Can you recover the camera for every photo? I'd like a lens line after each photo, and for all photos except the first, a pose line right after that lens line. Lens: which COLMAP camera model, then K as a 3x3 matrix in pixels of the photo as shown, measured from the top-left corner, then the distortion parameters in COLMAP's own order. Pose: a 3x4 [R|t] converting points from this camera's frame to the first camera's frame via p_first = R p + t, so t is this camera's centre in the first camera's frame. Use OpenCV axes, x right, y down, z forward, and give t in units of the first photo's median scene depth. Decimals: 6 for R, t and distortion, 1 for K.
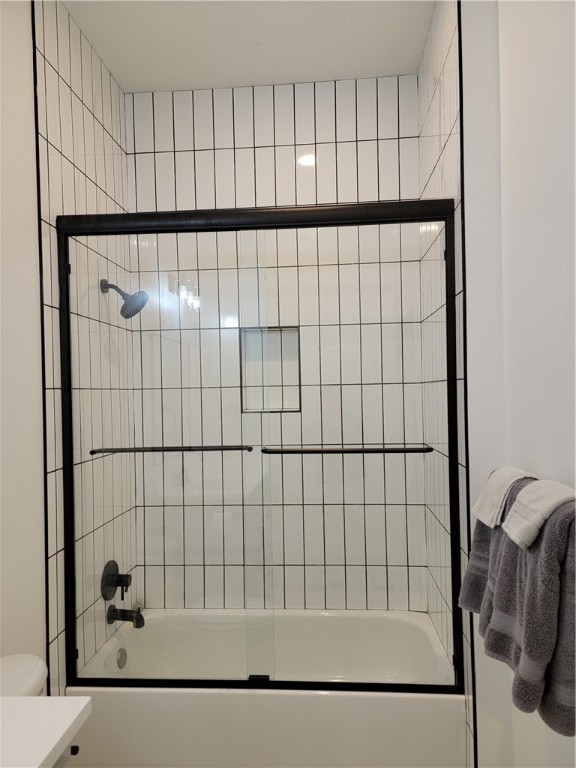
lens RADIAL K [[531.3, 0, 288.8], [0, 531.3, 389.9], [0, 0, 1]] dist [0.071788, -0.061392]
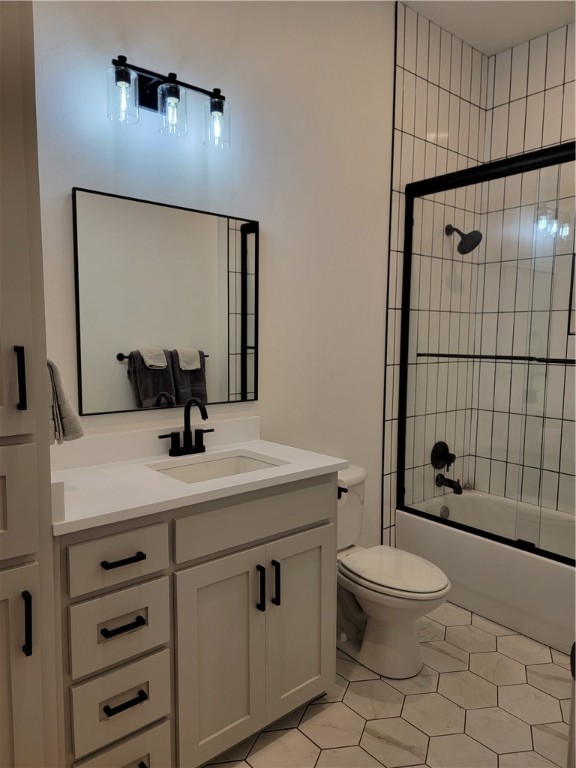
lens RADIAL K [[521.4, 0, 288.0], [0, 521.4, 384.0], [0, 0, 1]] dist [0.076220, -0.053947]
pose [[0.697745, 0.093619, -0.710203, 0.342467], [-0.022892, 0.993831, 0.108517, 0.046422], [0.715981, -0.059459, 0.695583, -0.185783]]
